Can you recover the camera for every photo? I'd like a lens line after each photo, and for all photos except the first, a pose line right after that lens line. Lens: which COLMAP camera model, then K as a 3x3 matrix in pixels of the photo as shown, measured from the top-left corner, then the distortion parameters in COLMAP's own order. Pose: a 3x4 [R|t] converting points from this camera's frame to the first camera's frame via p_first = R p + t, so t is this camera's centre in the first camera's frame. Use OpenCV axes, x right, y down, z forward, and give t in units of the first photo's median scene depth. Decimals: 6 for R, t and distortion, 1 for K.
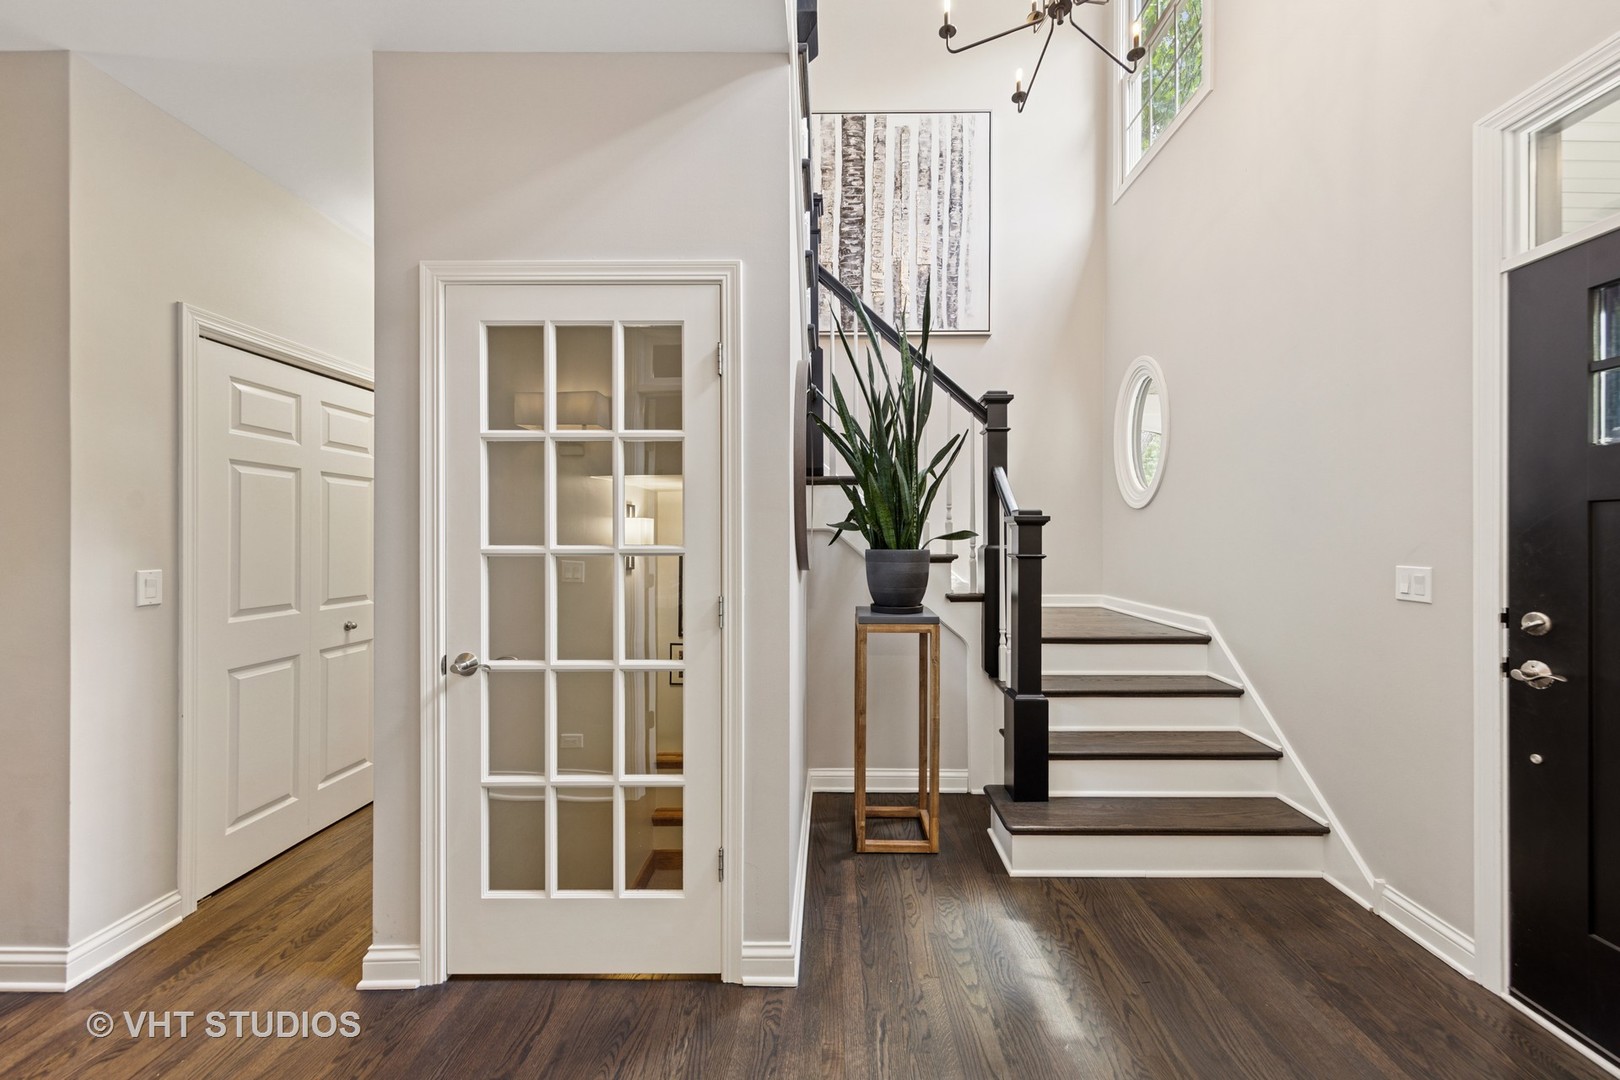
lens RADIAL K [[575.2, 0, 845.7], [0, 575.2, 538.2], [0, 0, 1]] dist [0.002759, 0.000247]
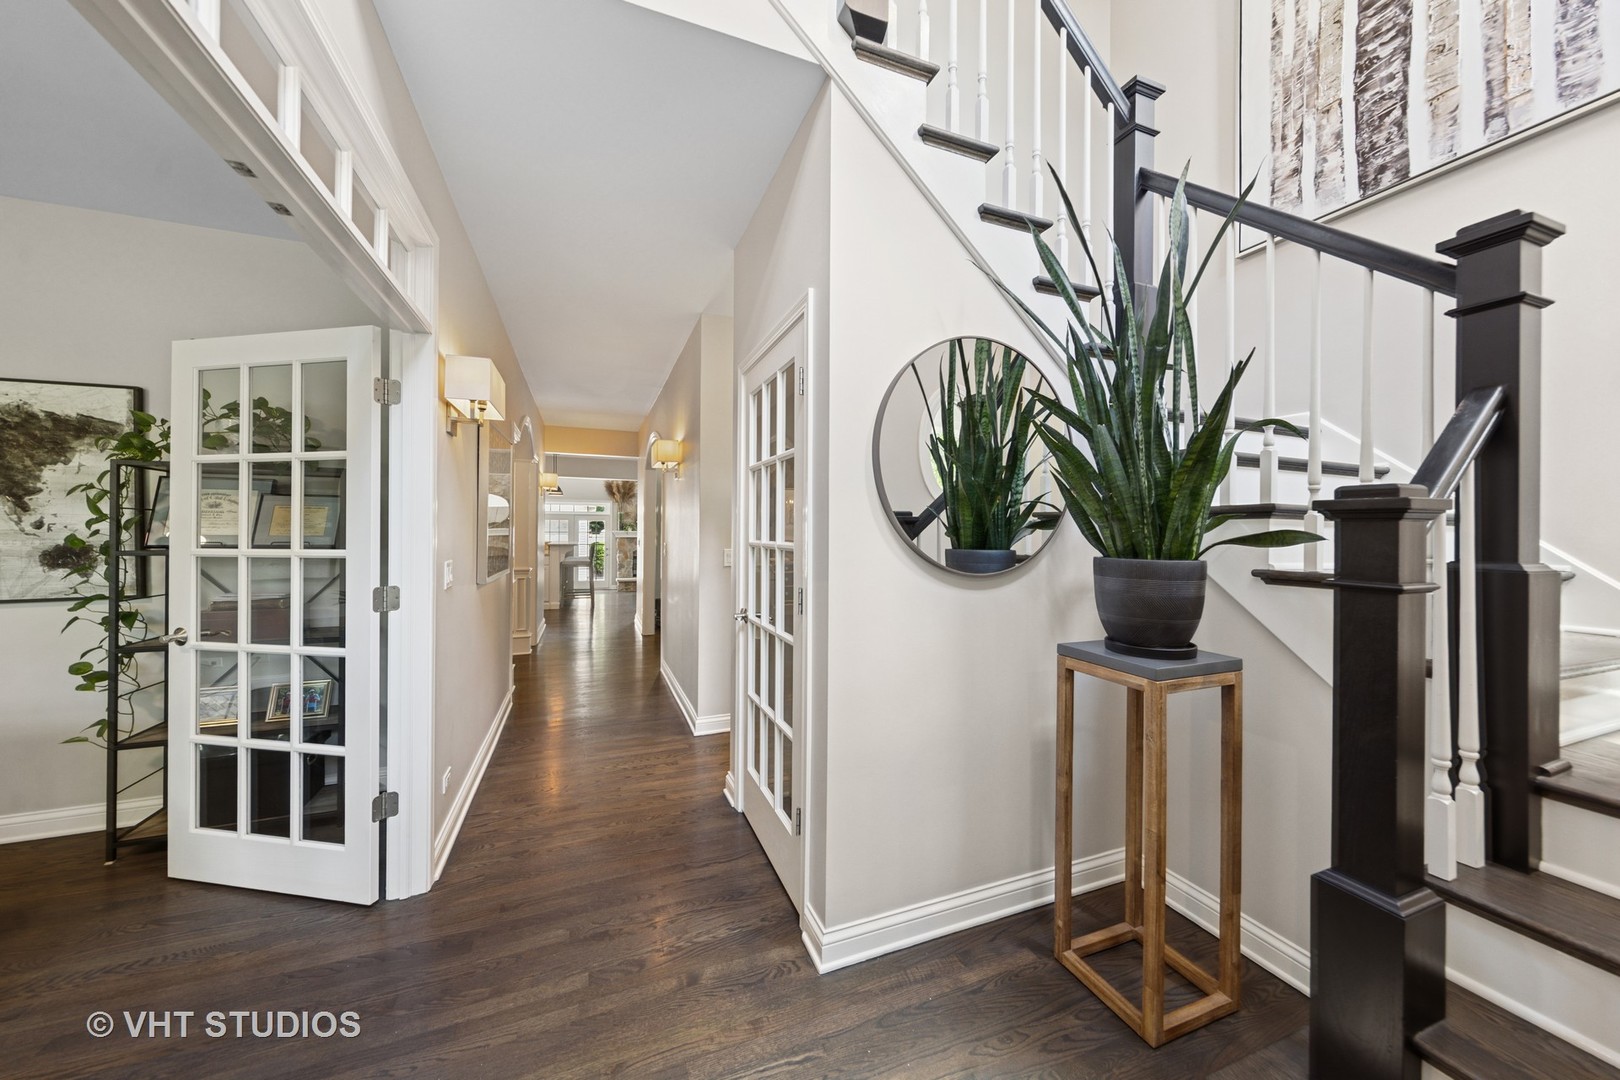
lens RADIAL K [[575.2, 0, 813.9], [0, 575.2, 525.7], [0, 0, 1]] dist [0.002759, 0.000247]
pose [[0.369310, 0.001142, -0.929306, 0.490147], [-0.009473, 0.999952, -0.002536, -0.011360], [0.929258, 0.009740, 0.369303, 0.340890]]
